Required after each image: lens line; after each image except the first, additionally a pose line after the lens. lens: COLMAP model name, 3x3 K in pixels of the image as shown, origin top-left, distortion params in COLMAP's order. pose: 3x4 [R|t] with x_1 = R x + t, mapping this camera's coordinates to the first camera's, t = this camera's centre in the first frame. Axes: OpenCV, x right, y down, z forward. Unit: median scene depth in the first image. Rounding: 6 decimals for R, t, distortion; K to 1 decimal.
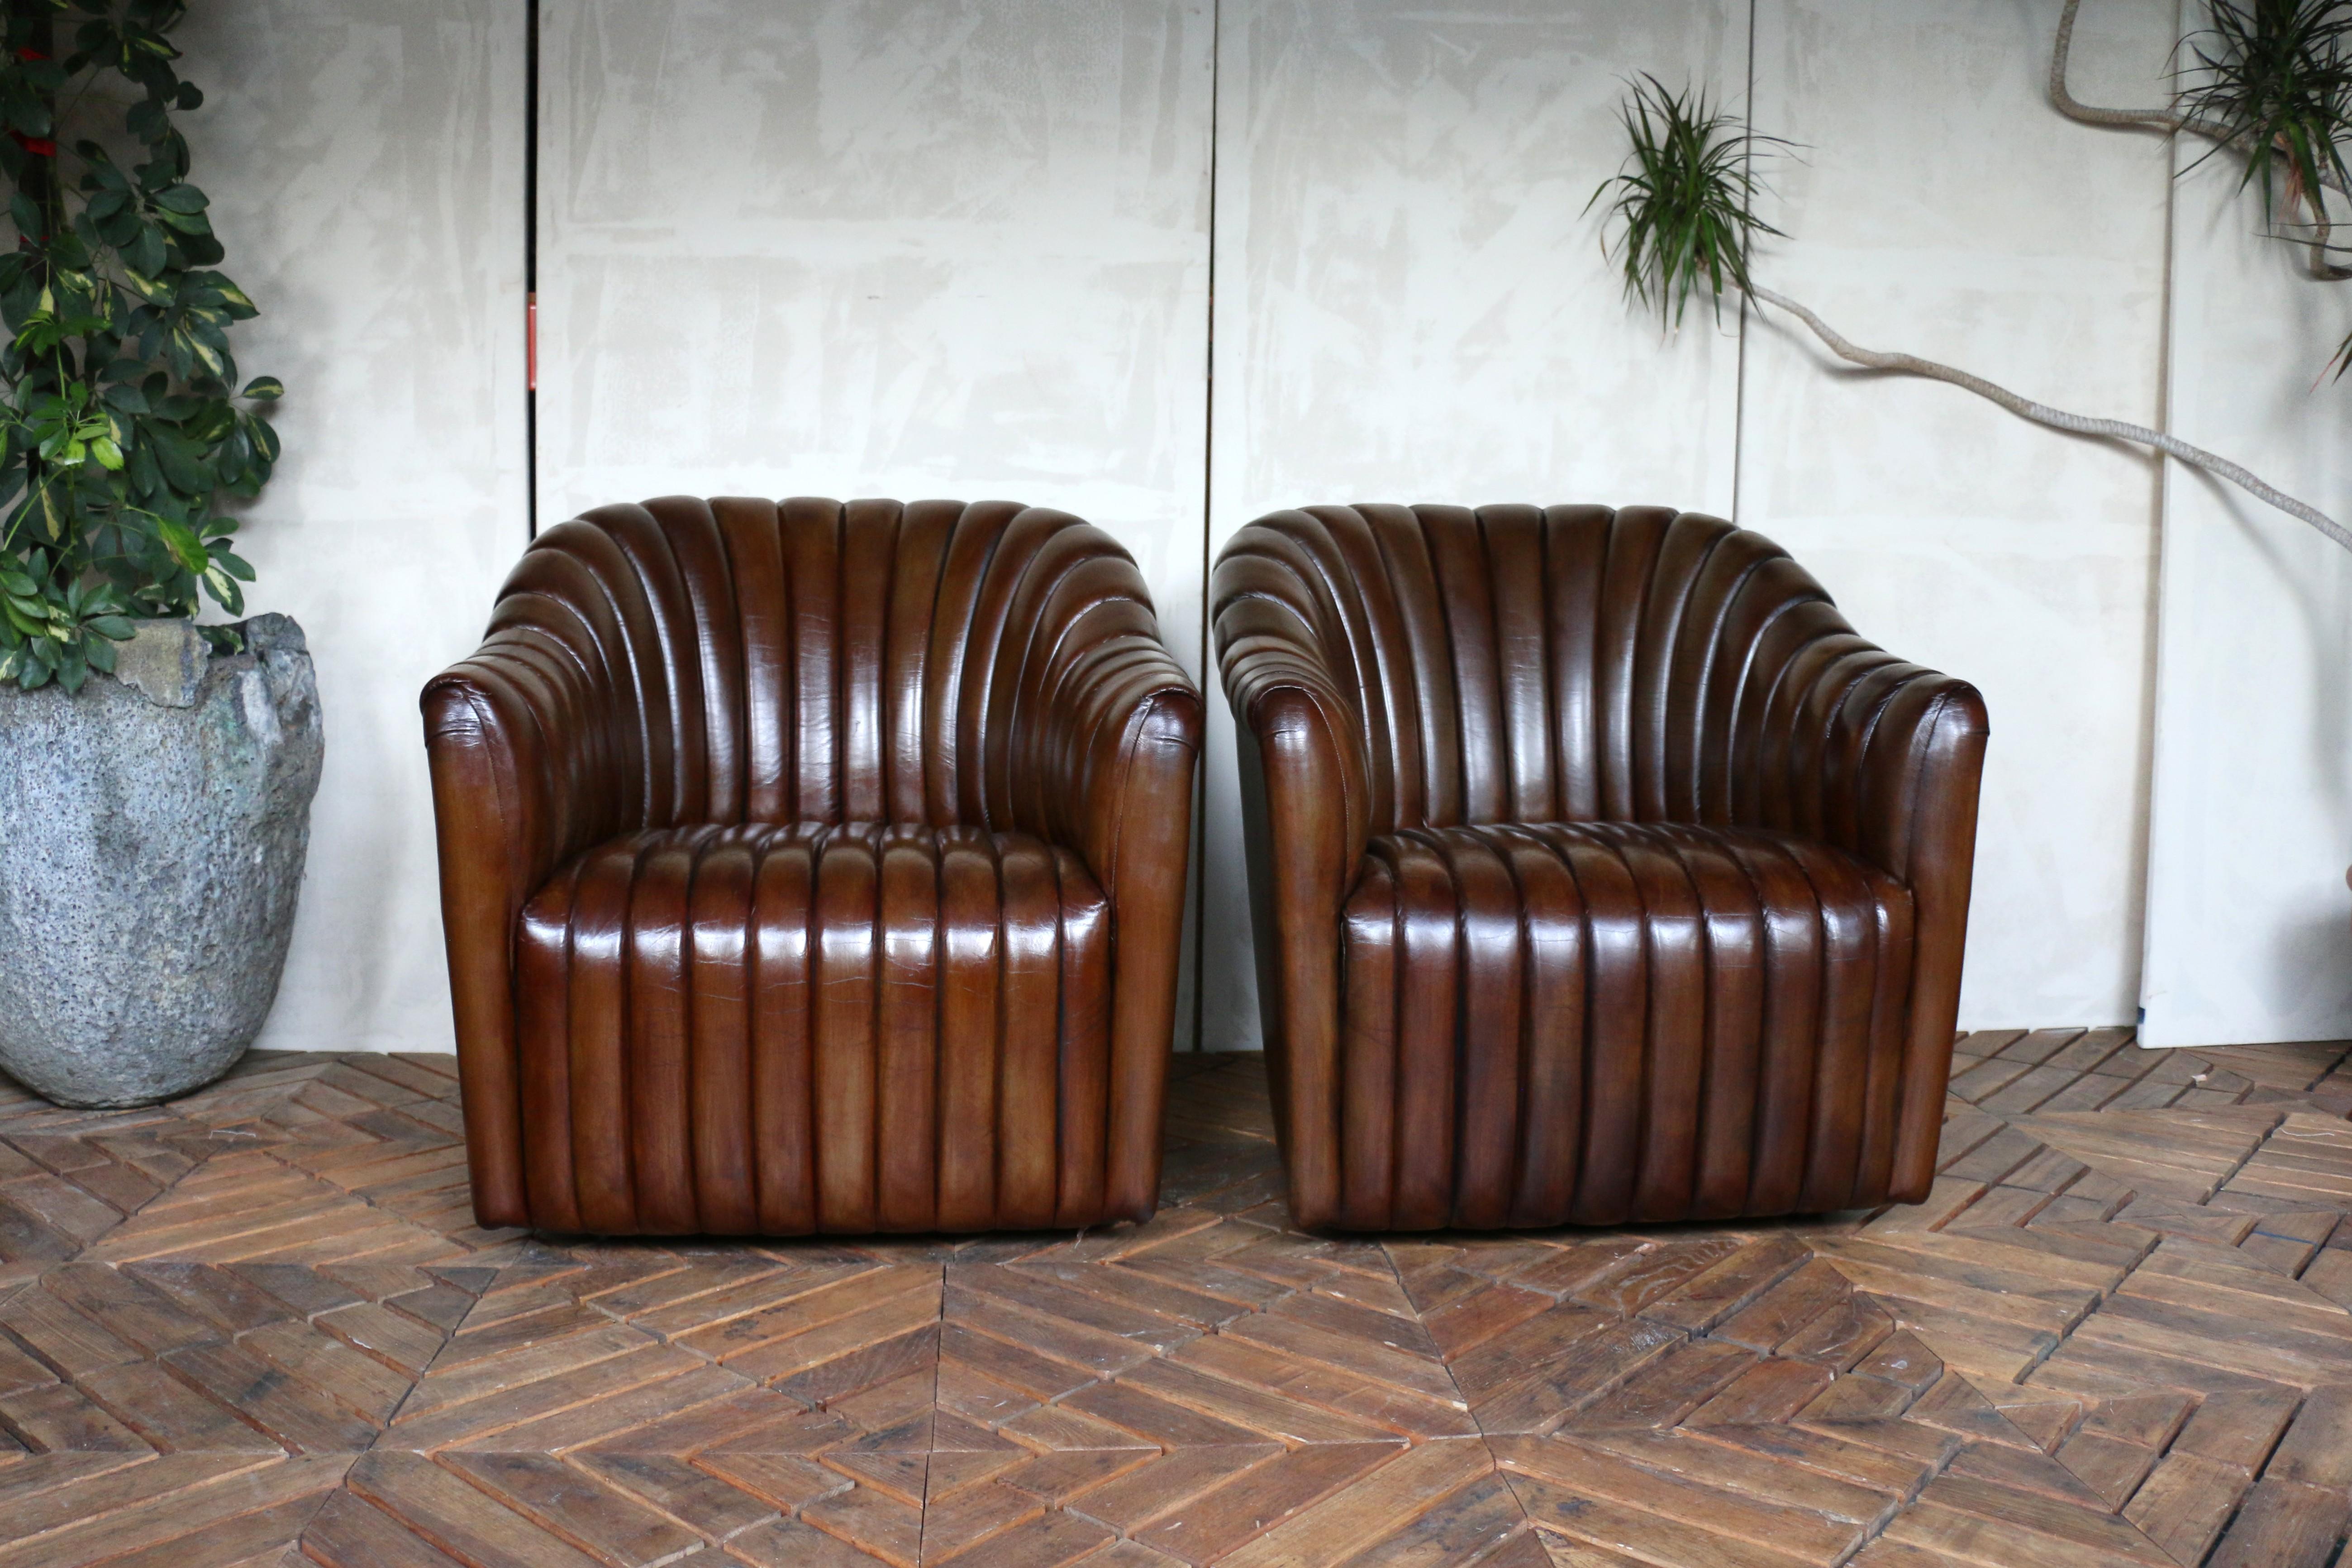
lens RADIAL K [[1981.7, 0, 1166.7], [0, 1981.7, 823.4], [0, 0, 1]] dist [-0.182182, 0.145762]
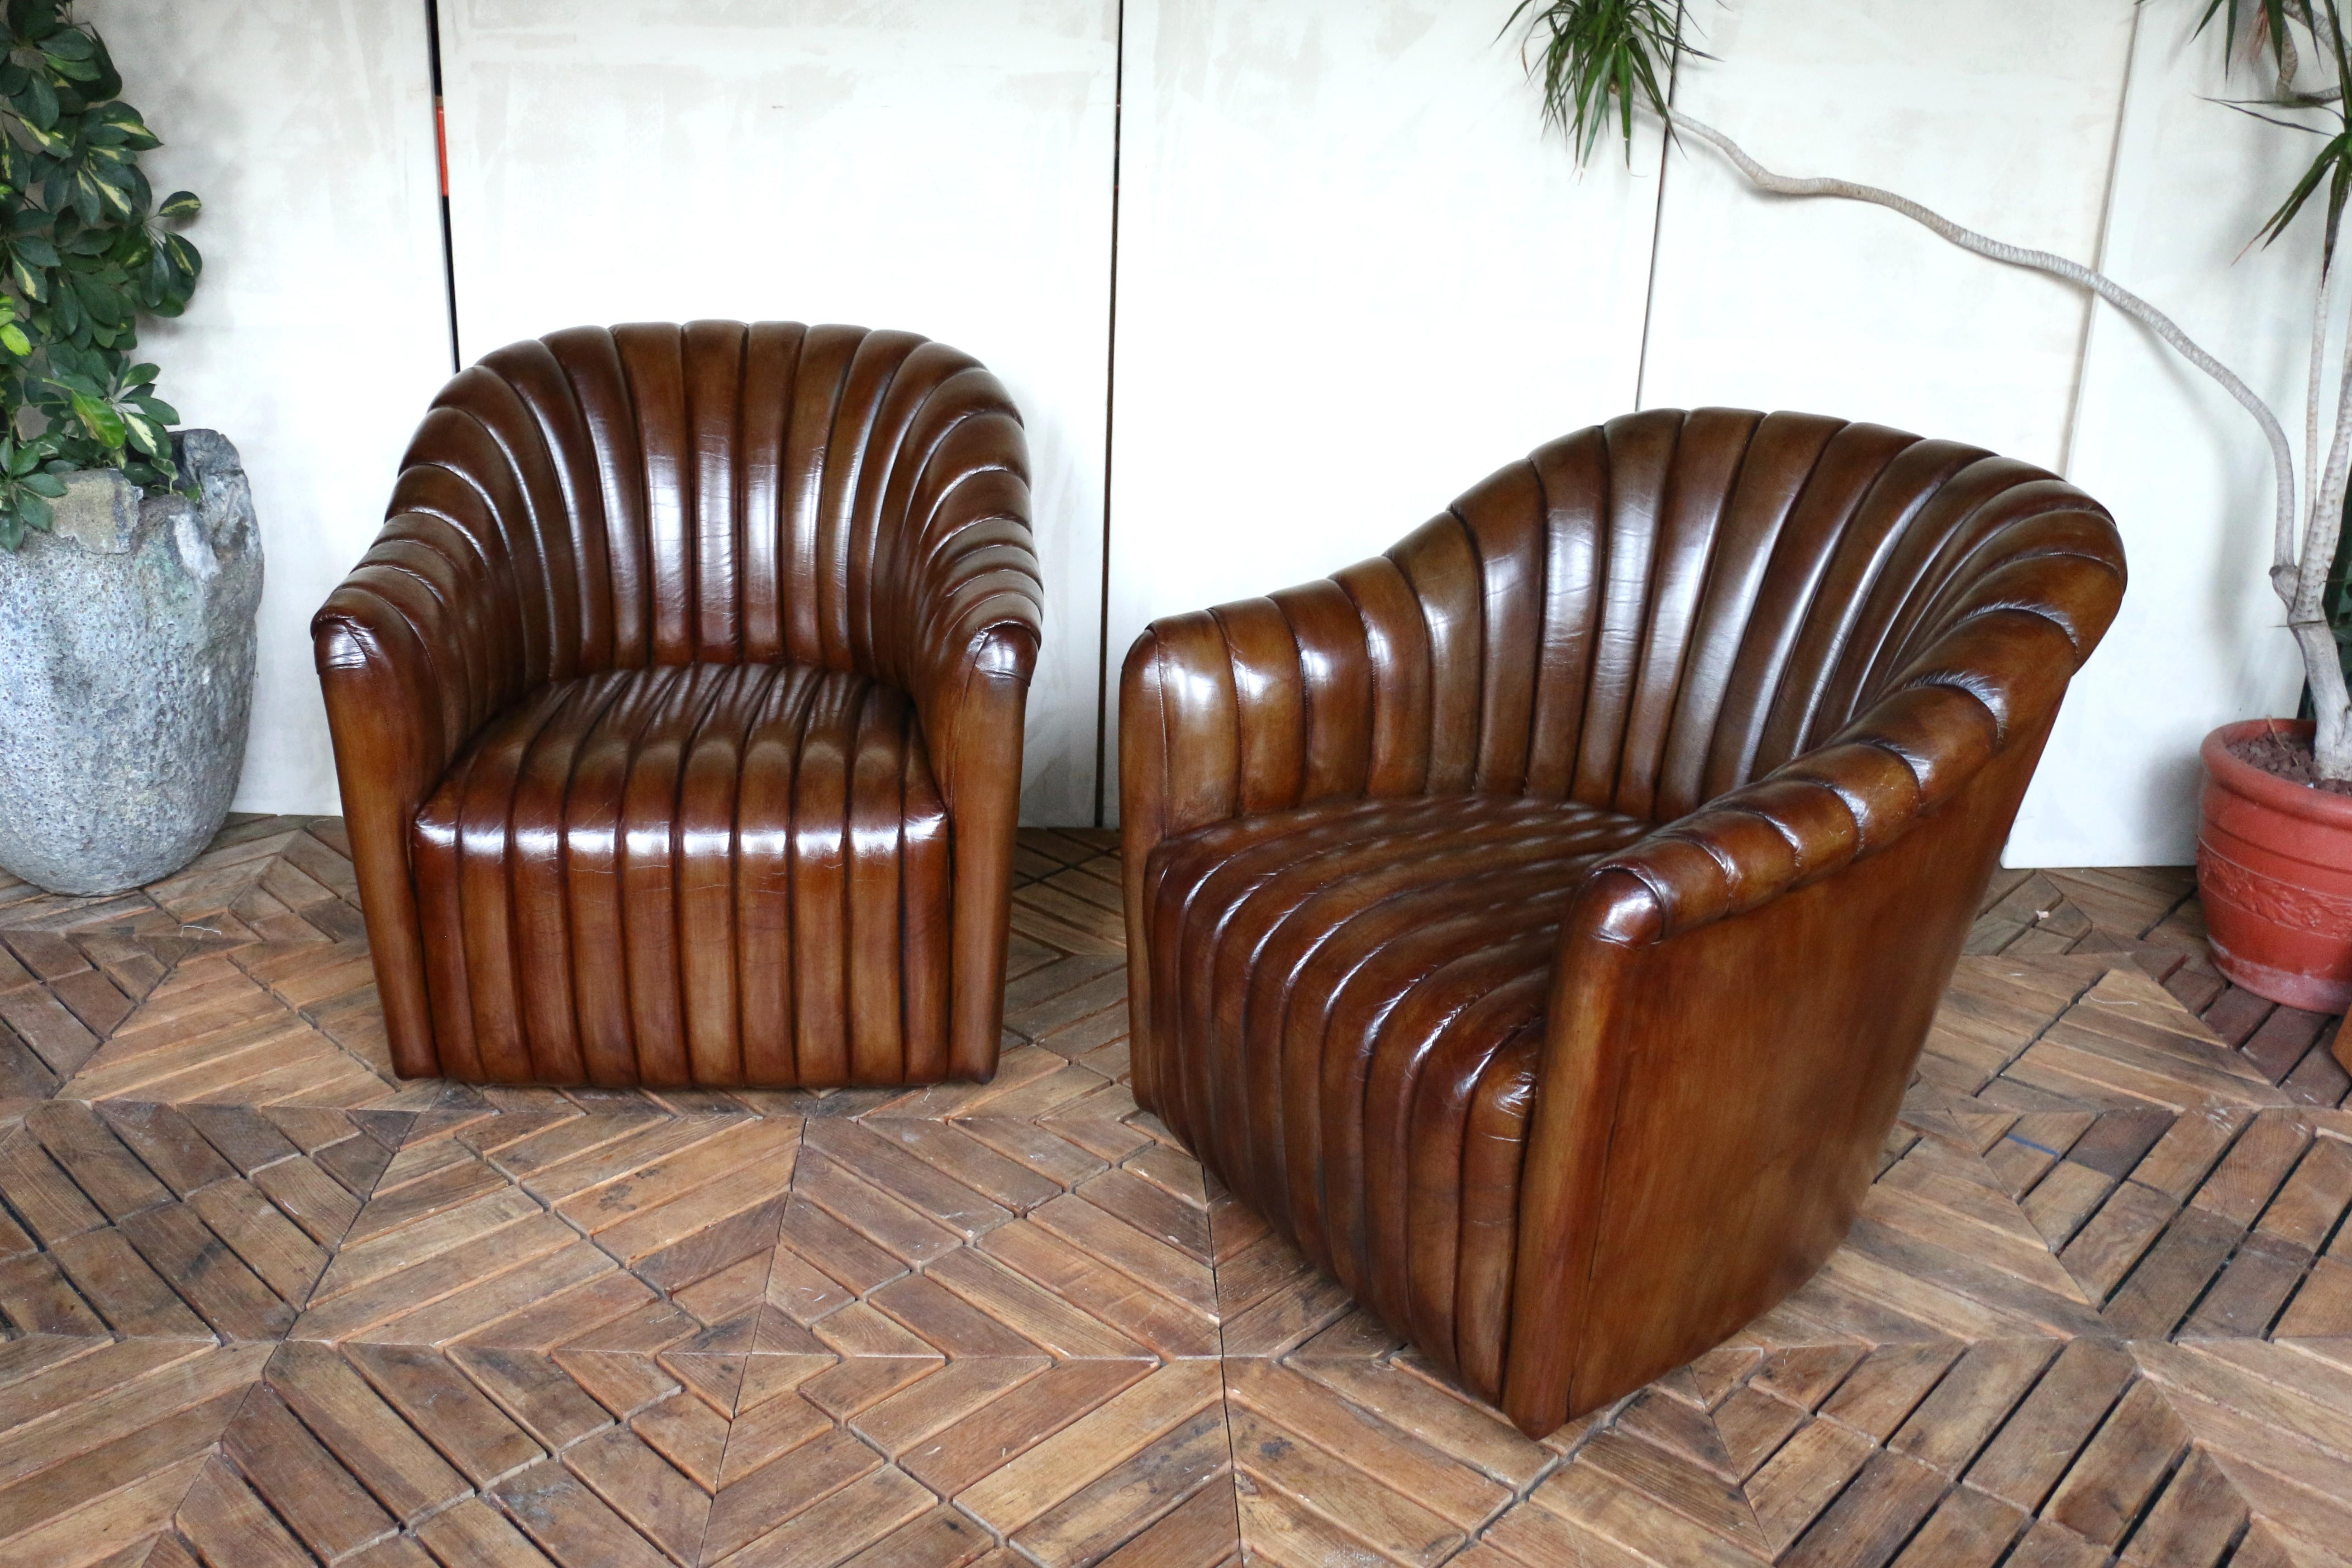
lens RADIAL K [[1981.7, 0, 1158.6], [0, 1981.7, 802.3], [0, 0, 1]] dist [-0.182182, 0.145762]
pose [[0.998828, 0.034910, -0.033522, 0.107667], [-0.025685, 0.969383, 0.244209, -0.206447], [0.041021, -0.243061, 0.969143, -0.039270]]
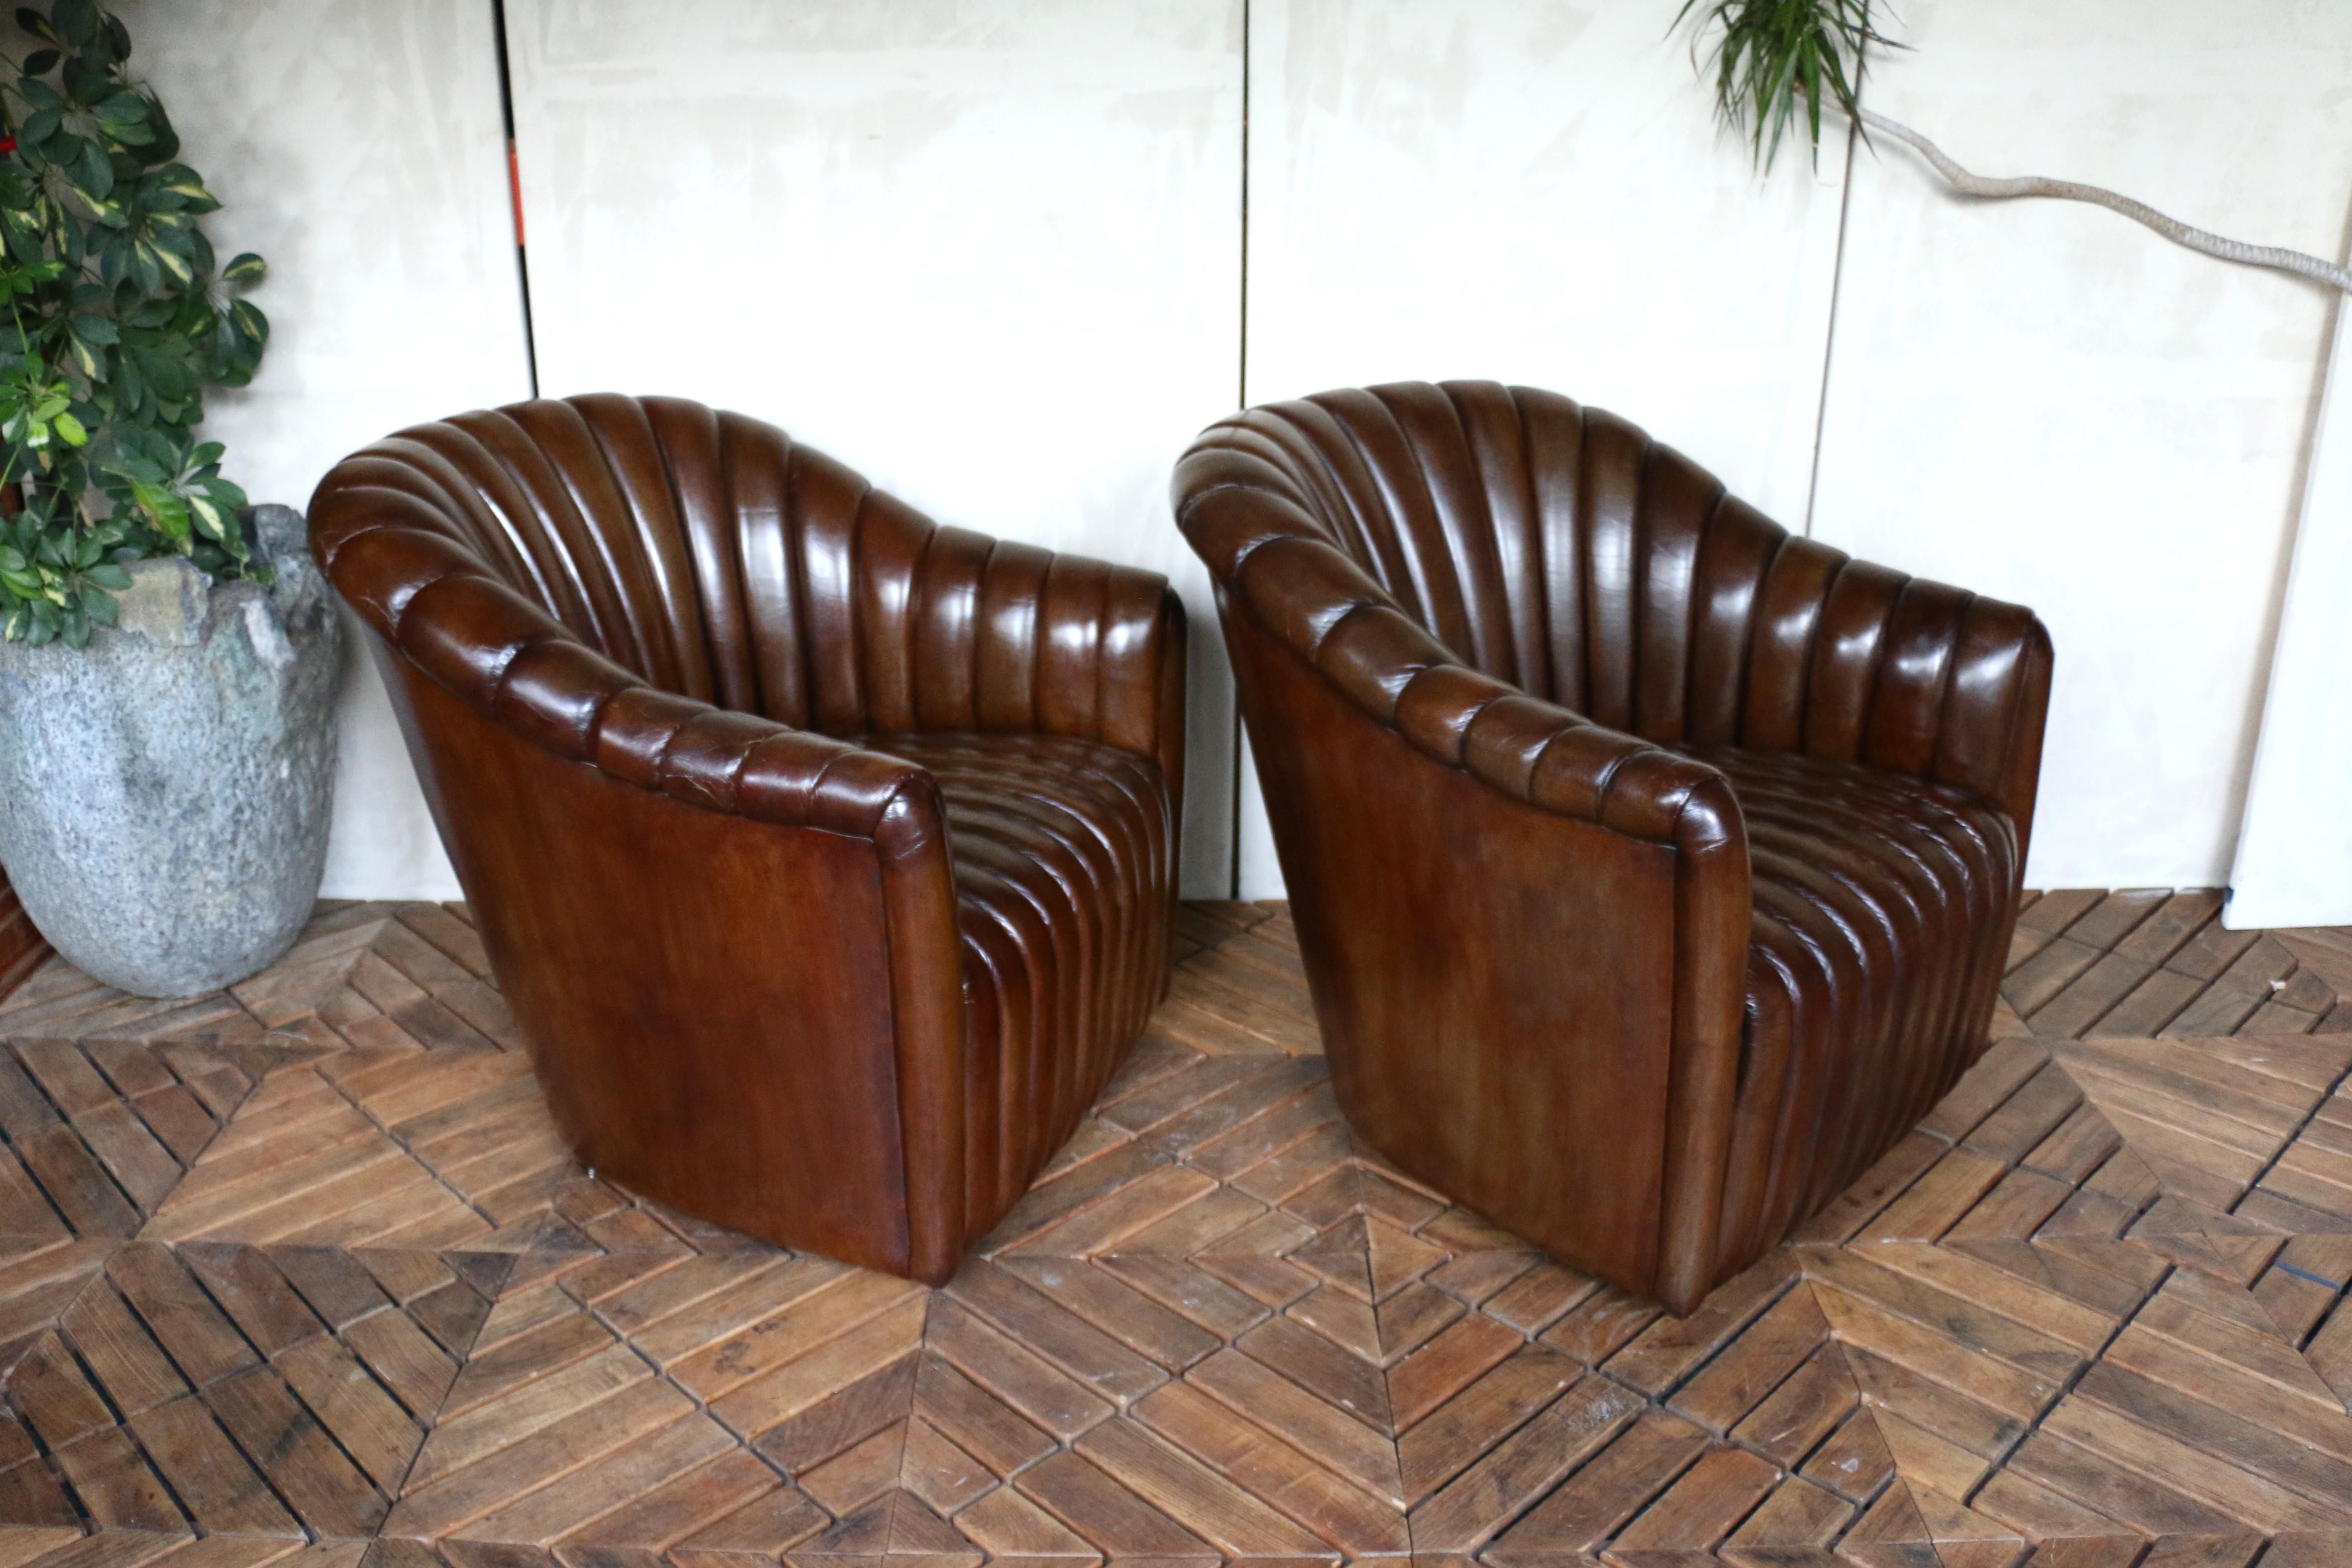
lens RADIAL K [[1981.7, 0, 1109.1], [0, 1981.7, 815.8], [0, 0, 1]] dist [-0.182182, 0.145762]
pose [[0.994261, 0.017486, -0.105543, 0.073338], [0.010499, 0.965839, 0.258930, -0.236848], [0.106465, -0.258552, 0.960113, 0.066455]]
